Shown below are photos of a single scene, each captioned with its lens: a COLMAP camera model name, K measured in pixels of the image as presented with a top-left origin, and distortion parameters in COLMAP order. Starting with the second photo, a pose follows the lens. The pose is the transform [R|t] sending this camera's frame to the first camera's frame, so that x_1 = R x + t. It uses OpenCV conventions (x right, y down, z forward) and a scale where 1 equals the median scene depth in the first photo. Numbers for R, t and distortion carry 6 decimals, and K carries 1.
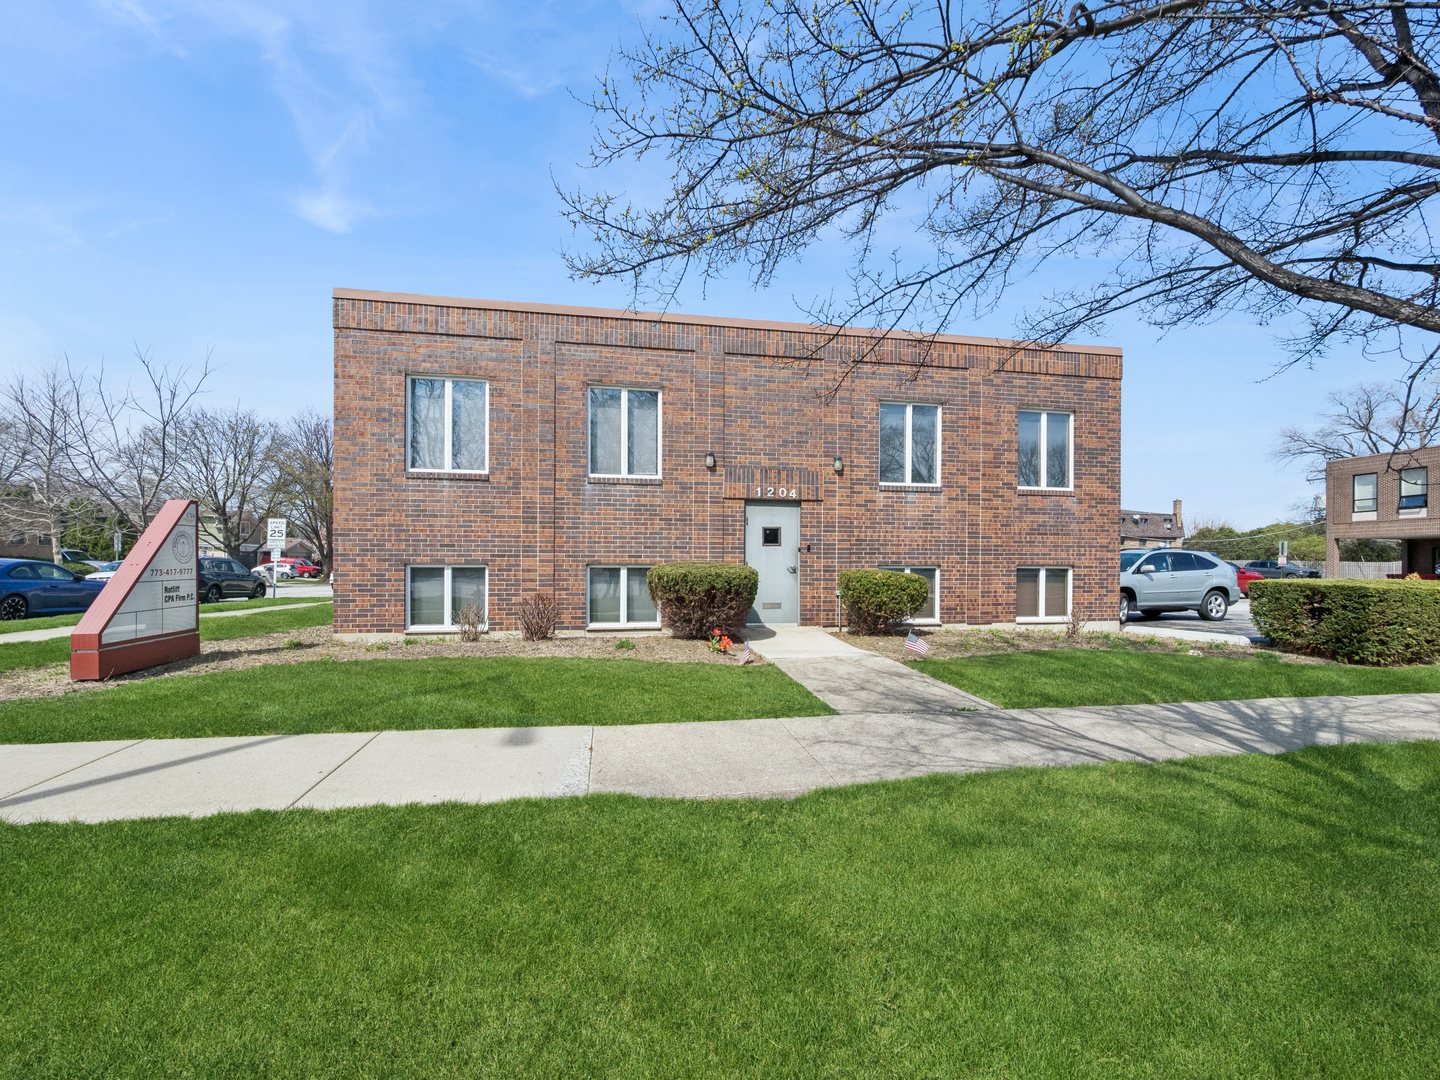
lens RADIAL K [[638.7, 0, 720.9], [0, 638.7, 545.2], [0, 0, 1]] dist [0.004682, -0.004983]
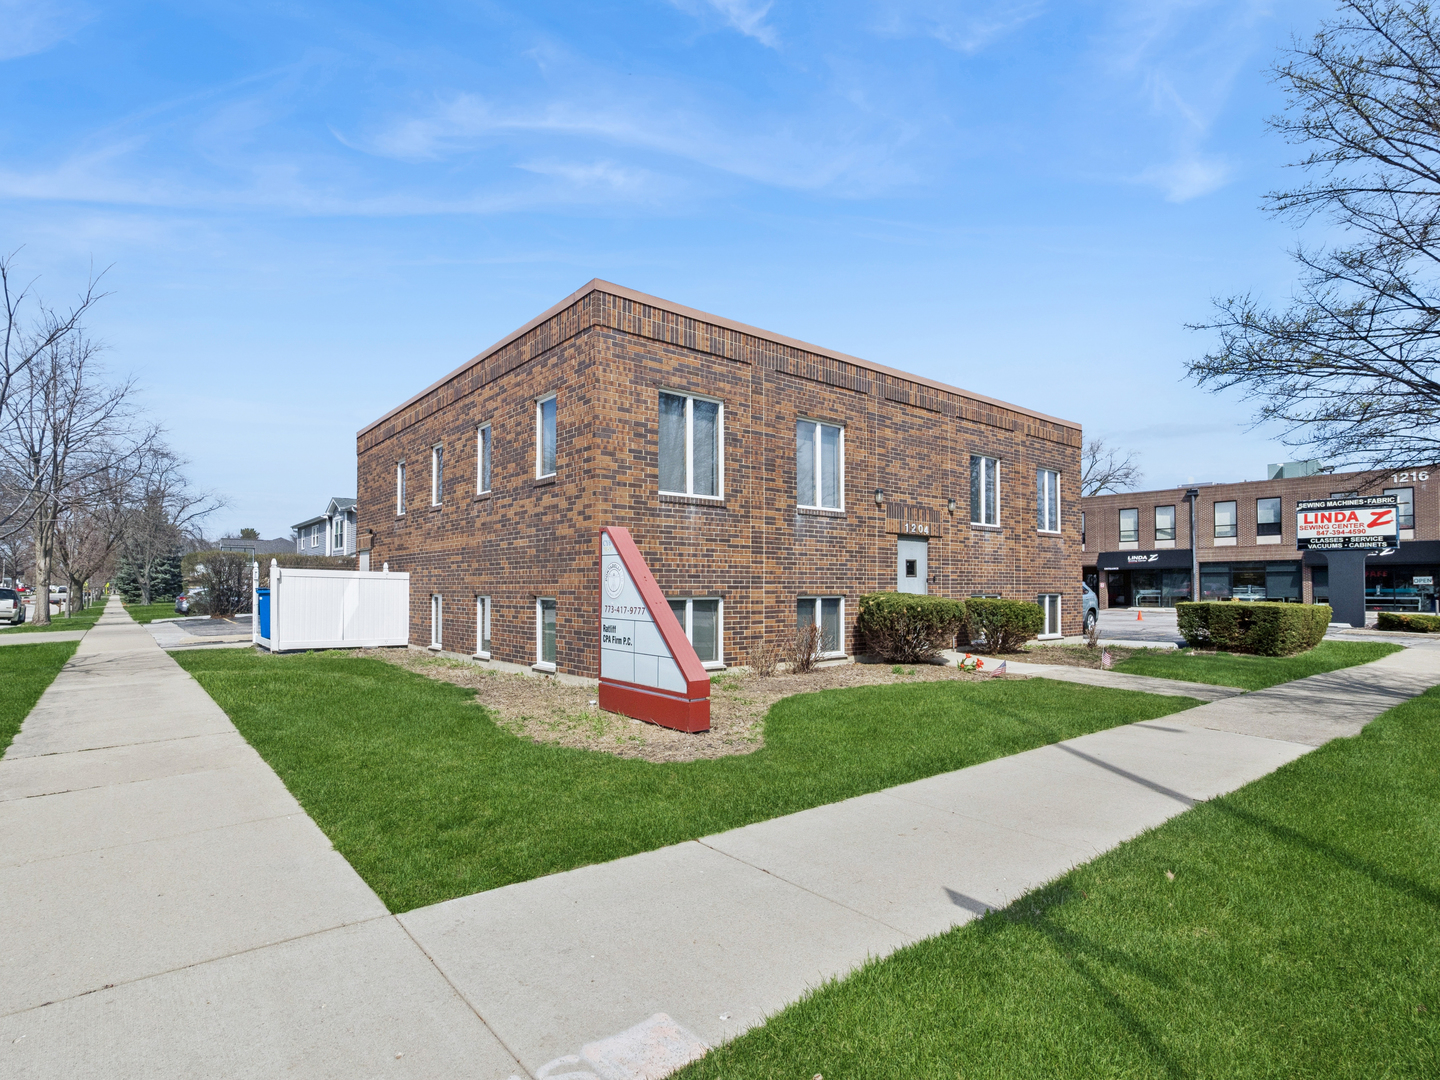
lens RADIAL K [[759.5, 0, 720.0], [0, 759.5, 540.0], [0, 0, 1]] dist [-0.001291, -0.000395]
pose [[0.872502, 0.028241, 0.487793, -0.878390], [-0.012928, 0.999313, -0.034732, -0.013343], [-0.488439, 0.023998, 0.872268, 0.021733]]
